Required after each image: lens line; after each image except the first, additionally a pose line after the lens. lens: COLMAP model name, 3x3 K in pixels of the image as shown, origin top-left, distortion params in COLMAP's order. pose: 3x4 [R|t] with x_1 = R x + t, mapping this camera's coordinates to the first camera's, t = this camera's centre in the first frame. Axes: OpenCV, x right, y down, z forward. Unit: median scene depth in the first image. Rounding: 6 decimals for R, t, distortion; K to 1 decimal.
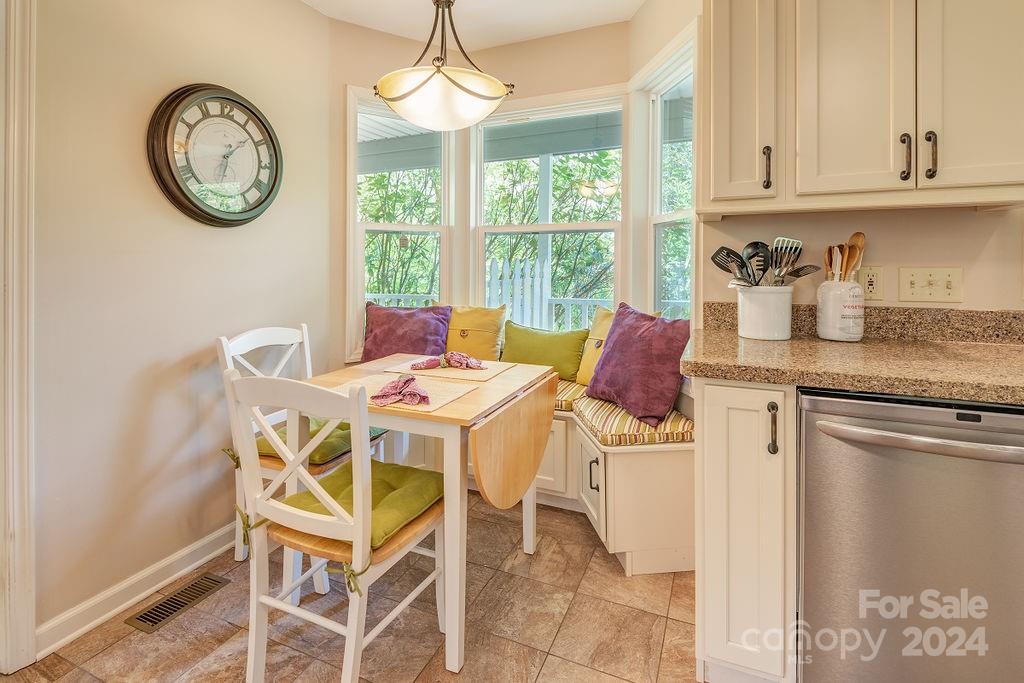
lens RADIAL K [[505.2, 0, 511.6], [0, 505.2, 259.7], [0, 0, 1]] dist [-0.001822, -0.000626]
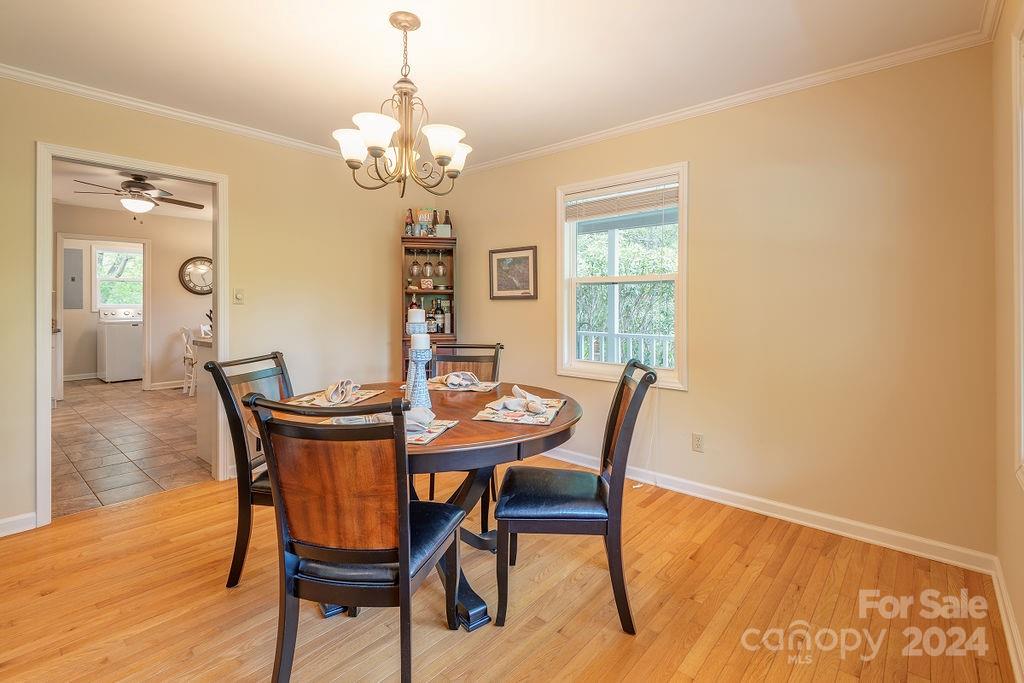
lens RADIAL K [[480.6, 0, 516.3], [0, 480.6, 308.8], [0, 0, 1]] dist [0.002089, 0.000289]
pose [[0.960125, 0.010115, -0.279389, 2.832435], [-0.009324, 0.999948, 0.004160, -0.002909], [0.279416, -0.001389, 0.960169, -1.864841]]
